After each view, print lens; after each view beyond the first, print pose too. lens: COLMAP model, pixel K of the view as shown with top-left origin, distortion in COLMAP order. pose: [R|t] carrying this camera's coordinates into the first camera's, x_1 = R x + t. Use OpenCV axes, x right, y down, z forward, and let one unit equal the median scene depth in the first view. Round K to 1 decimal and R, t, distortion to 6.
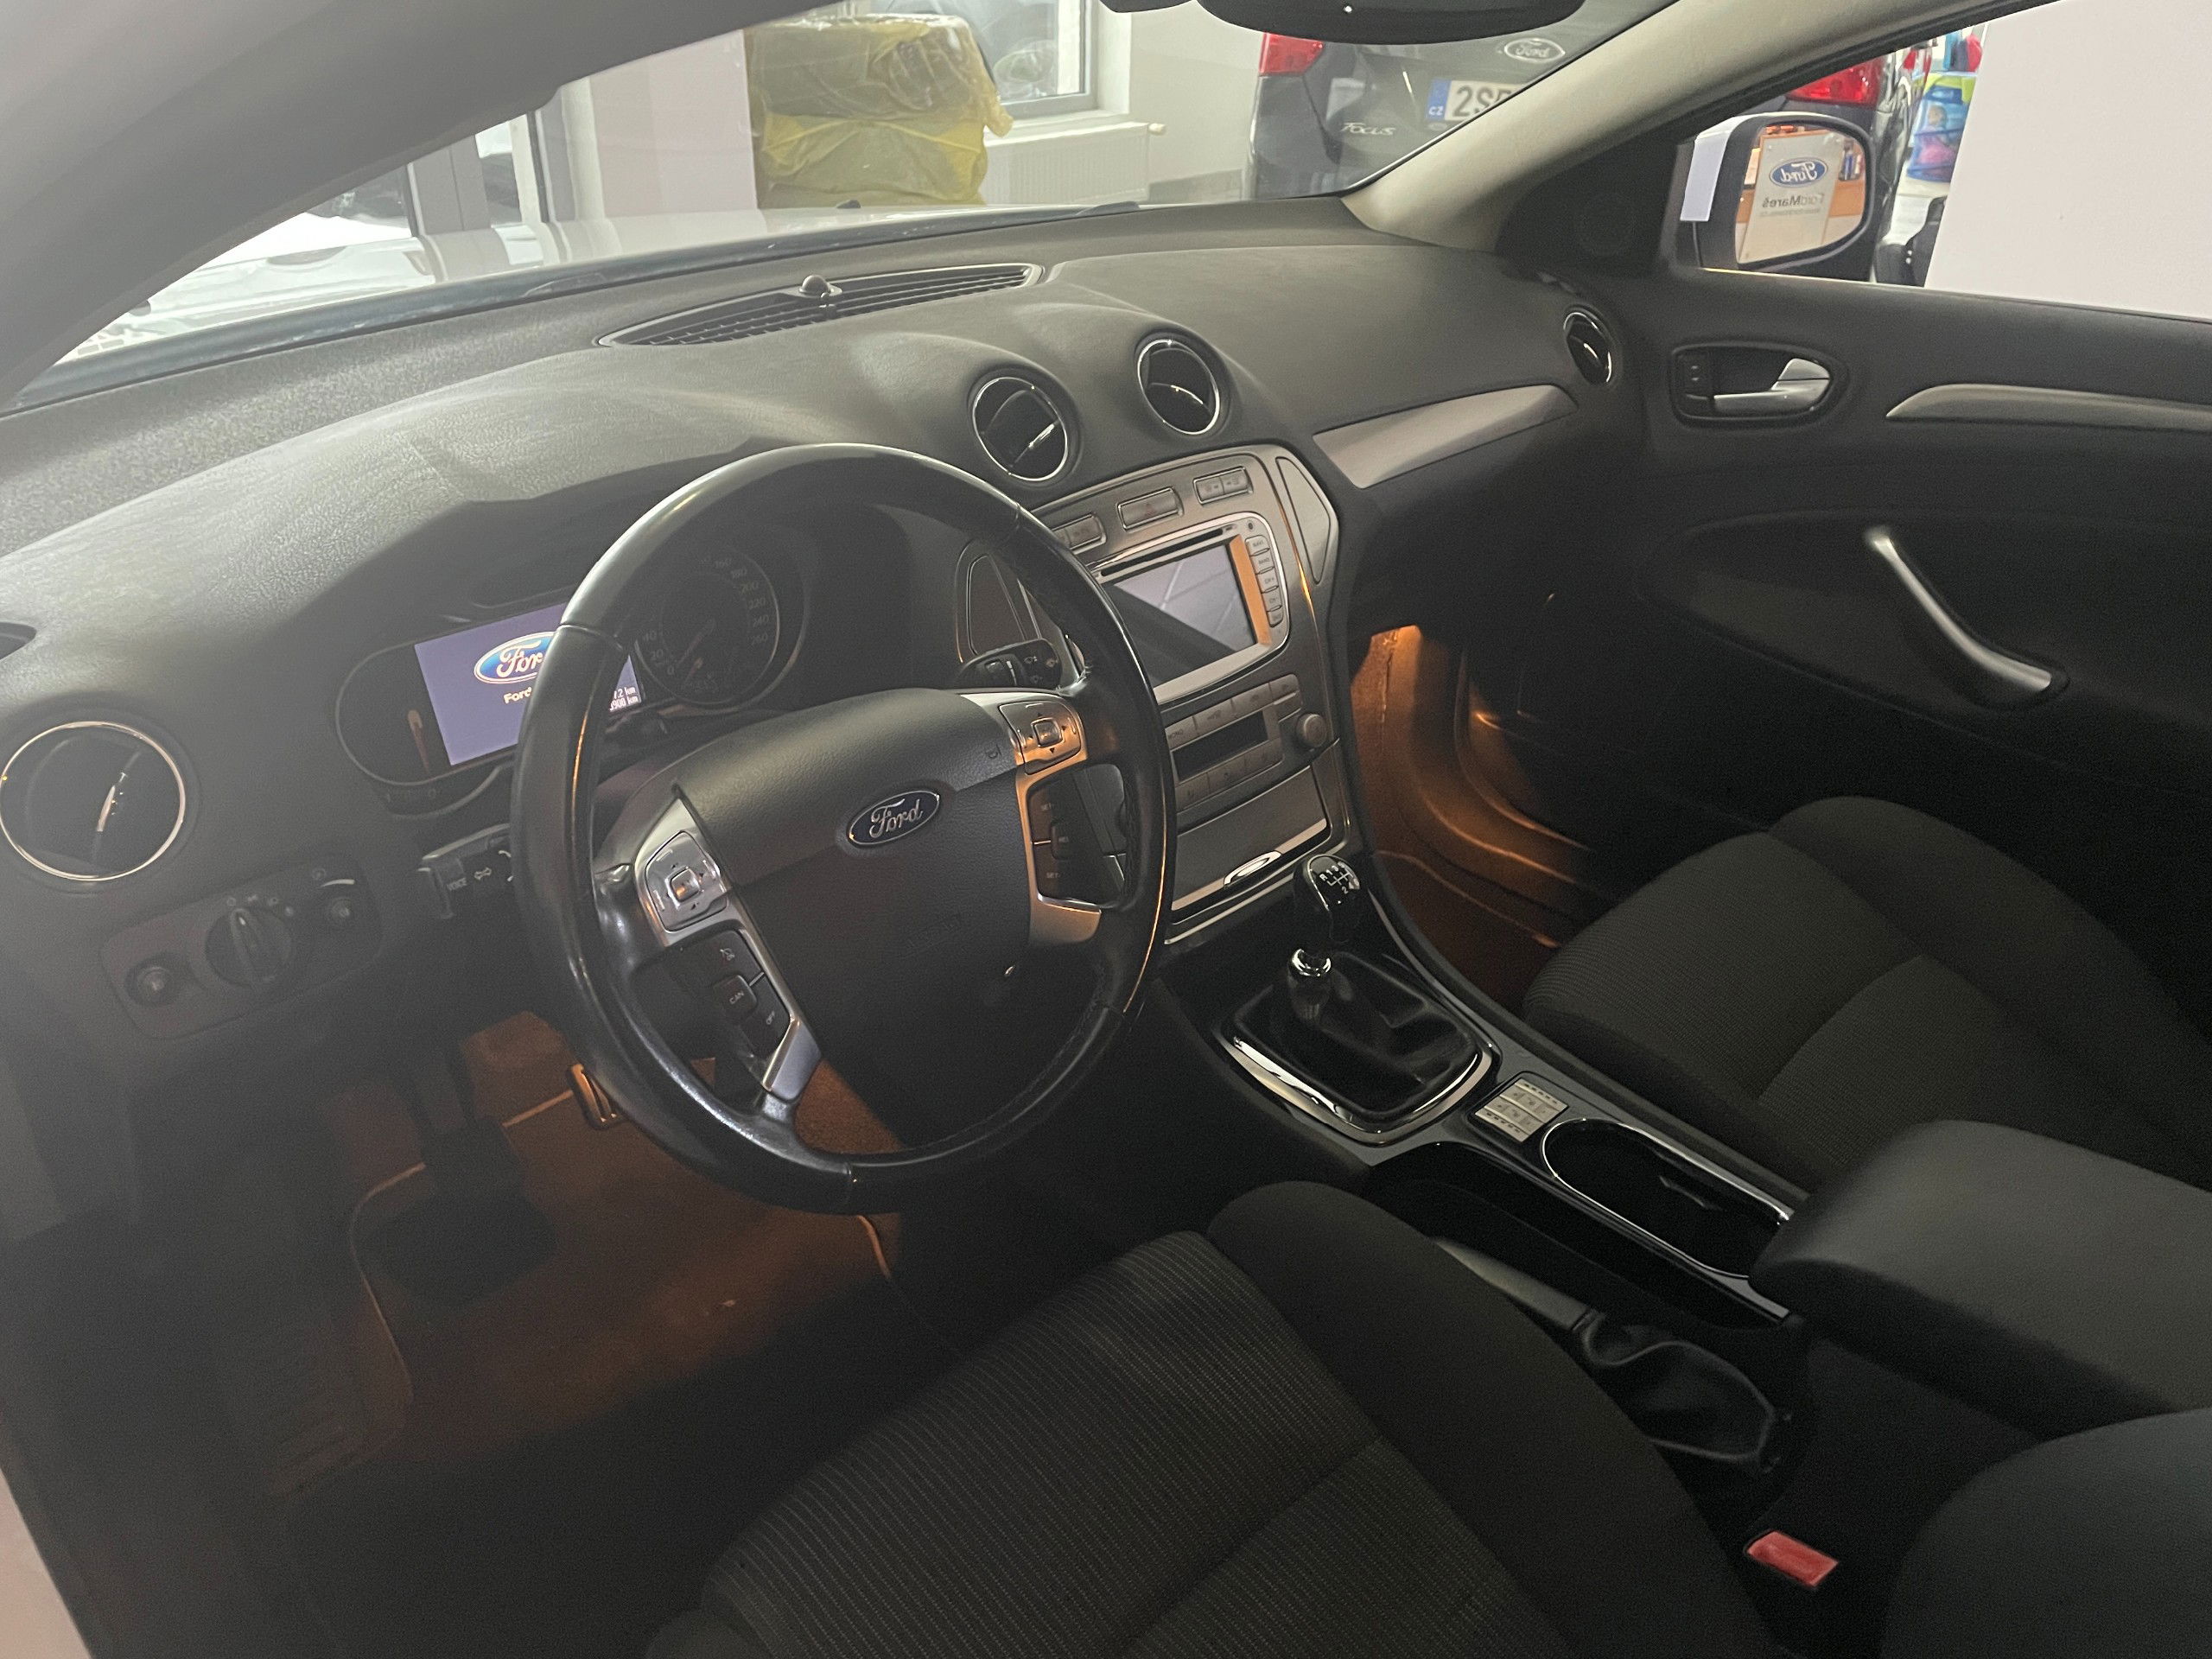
lens RADIAL K [[1668.9, 0, 1106.5], [0, 1668.9, 796.5], [0, 0, 1]] dist [0.102029, -0.126174]
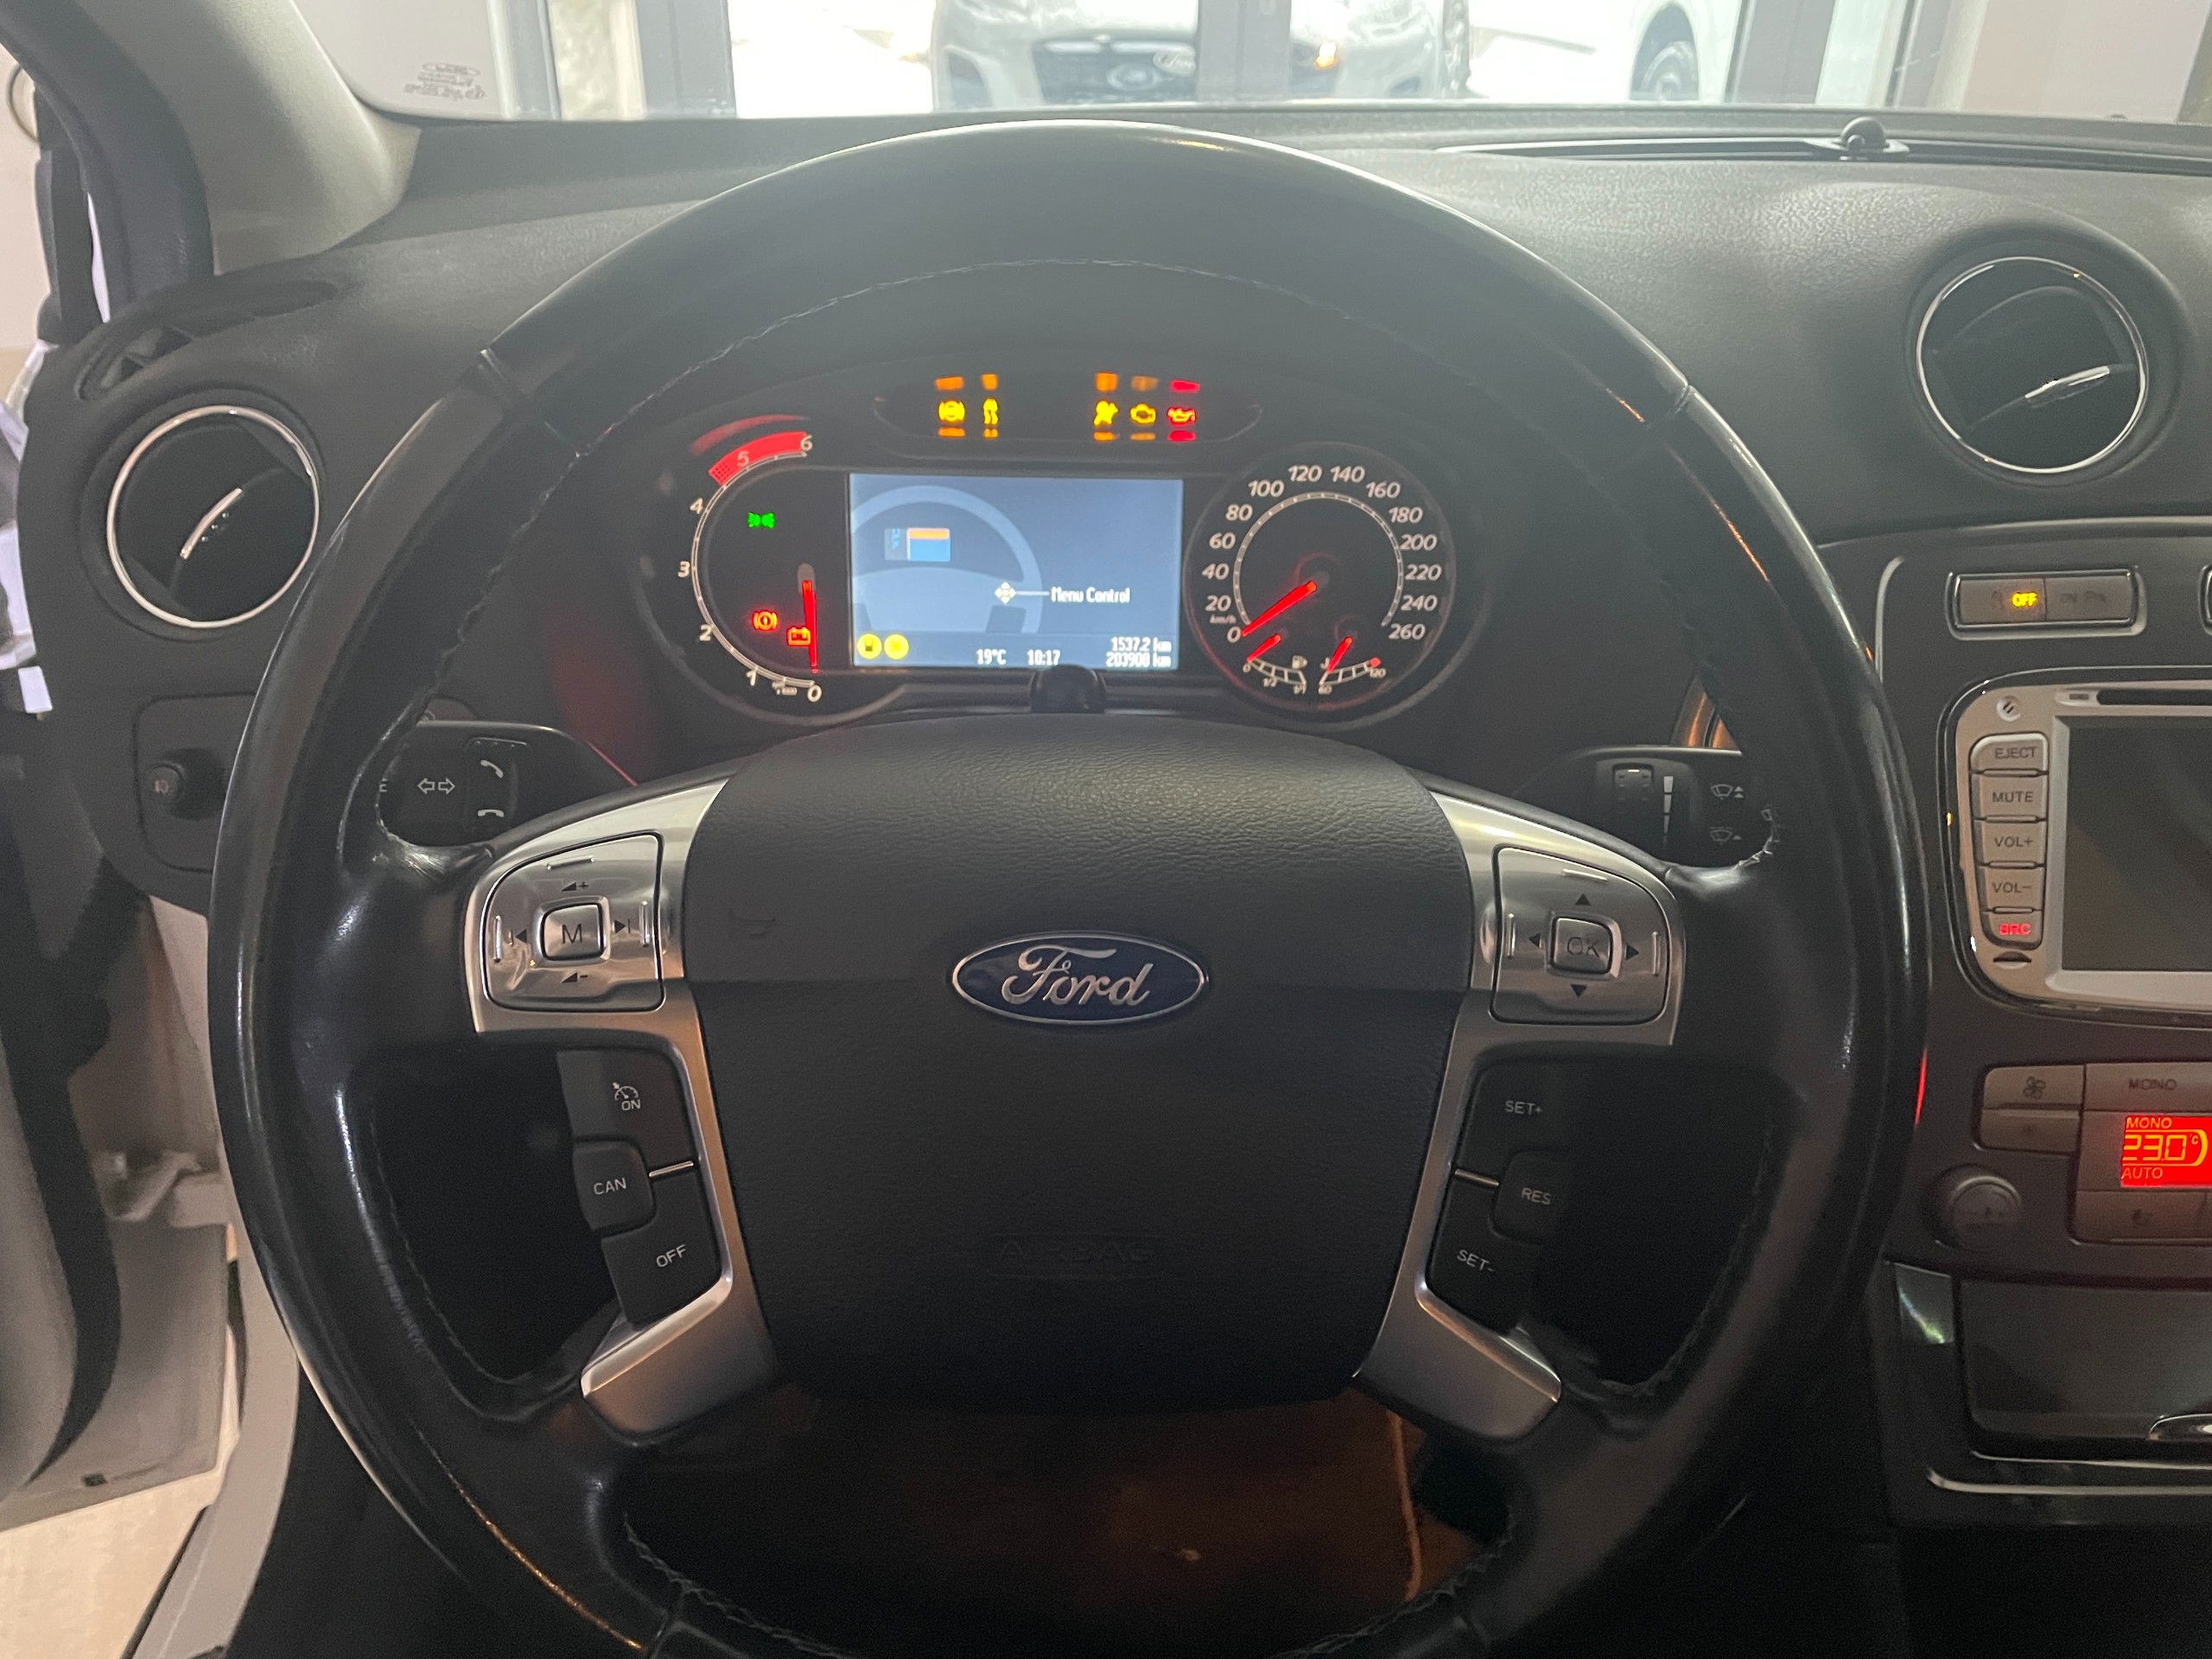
lens RADIAL K [[1692.9, 0, 1094.2], [0, 1692.9, 806.8], [0, 0, 1]] dist [0.076951, -0.122653]
pose [[0.714404, 0.328835, -0.617653, 0.077520], [-0.345367, 0.933393, 0.097467, -0.041538], [0.608563, 0.143687, 0.780388, 0.345874]]
